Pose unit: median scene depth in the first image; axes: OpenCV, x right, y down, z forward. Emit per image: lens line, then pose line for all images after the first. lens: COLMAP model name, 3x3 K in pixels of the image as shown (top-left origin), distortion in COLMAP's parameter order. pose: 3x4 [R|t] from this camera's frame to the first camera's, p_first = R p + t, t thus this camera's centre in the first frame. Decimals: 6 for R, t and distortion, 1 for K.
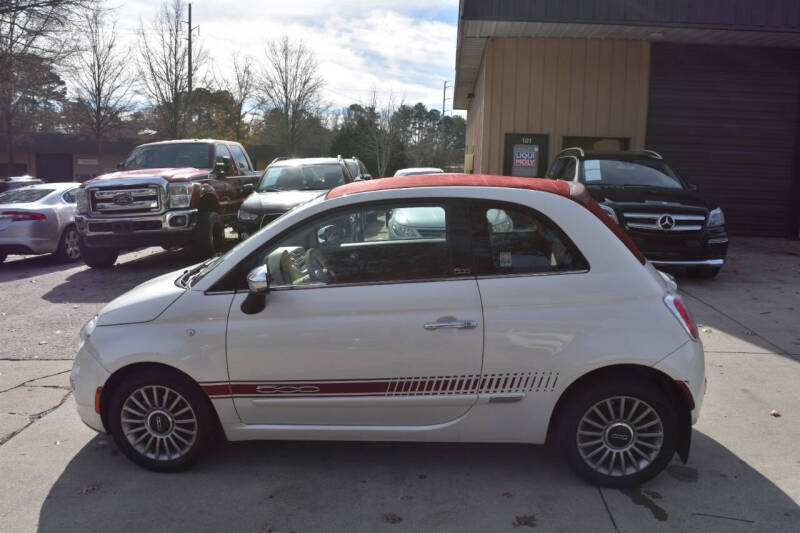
lens RADIAL K [[624.1, 0, 392.4], [0, 624.1, 260.7], [0, 0, 1]] dist [-0.102908, 0.032948]
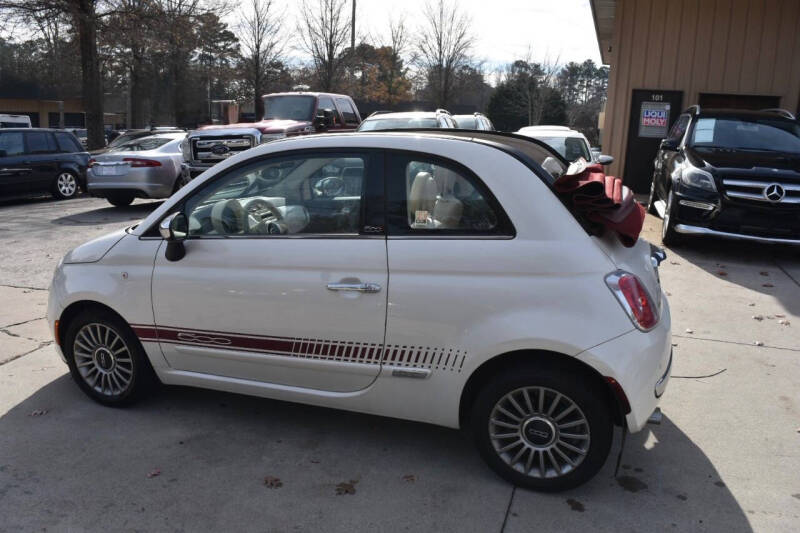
lens RADIAL K [[624.1, 0, 392.4], [0, 624.1, 260.7], [0, 0, 1]] dist [-0.102908, 0.032948]
pose [[0.967437, 0.066959, -0.244095, 0.342352], [-0.050611, 0.996073, 0.072648, -0.004845], [0.248001, -0.057929, 0.967026, 0.118786]]
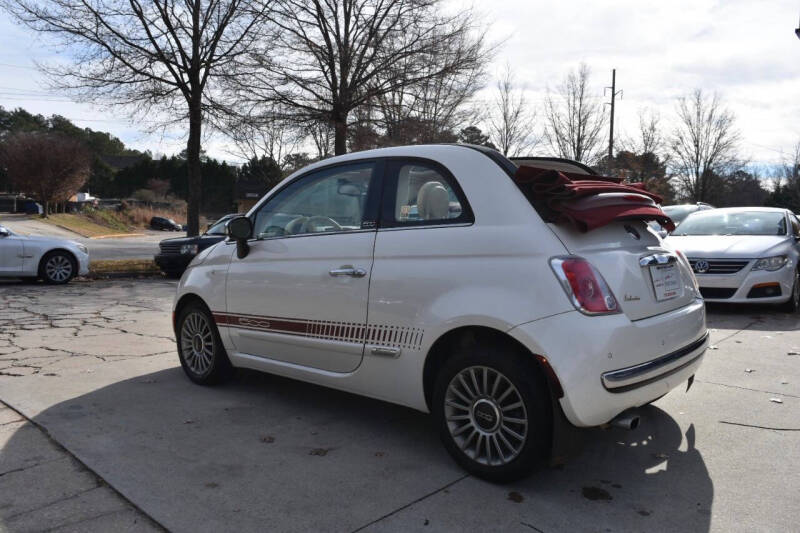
lens RADIAL K [[624.1, 0, 392.4], [0, 624.1, 260.7], [0, 0, 1]] dist [-0.102908, 0.032948]
pose [[0.787709, 0.043462, -0.614513, 0.736791], [-0.105953, 0.992202, -0.065641, 0.133003], [0.606868, 0.116816, 0.786171, 0.200654]]
